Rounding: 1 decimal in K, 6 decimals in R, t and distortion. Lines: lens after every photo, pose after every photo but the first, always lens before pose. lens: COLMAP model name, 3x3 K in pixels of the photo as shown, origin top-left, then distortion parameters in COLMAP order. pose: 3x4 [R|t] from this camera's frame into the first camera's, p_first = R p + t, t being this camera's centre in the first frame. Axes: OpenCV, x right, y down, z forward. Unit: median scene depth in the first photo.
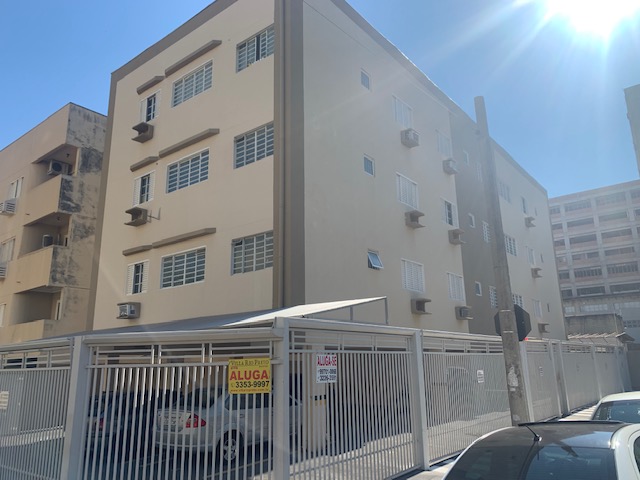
lens RADIAL K [[489.3, 0, 320.0], [0, 489.3, 240.0], [0, 0, 1]] dist [0.001975, -0.005440]
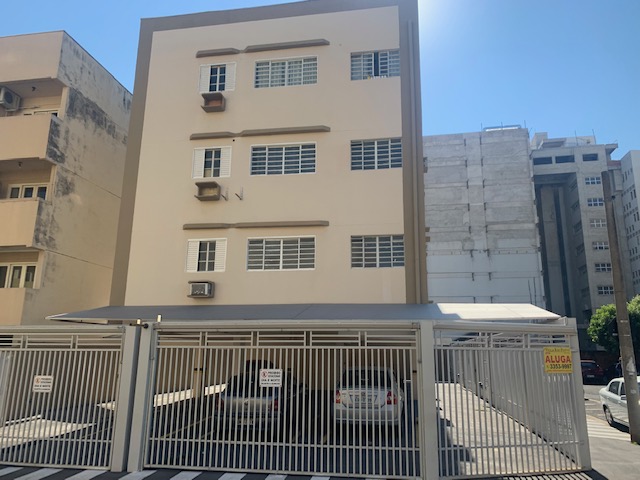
lens RADIAL K [[489.3, 0, 320.0], [0, 489.3, 240.0], [0, 0, 1]] dist [0.001975, -0.005440]
pose [[0.875709, 0.133018, 0.464155, -0.634249], [-0.143496, 0.989567, -0.012860, 0.028154], [-0.461023, -0.055343, 0.885661, 0.055384]]
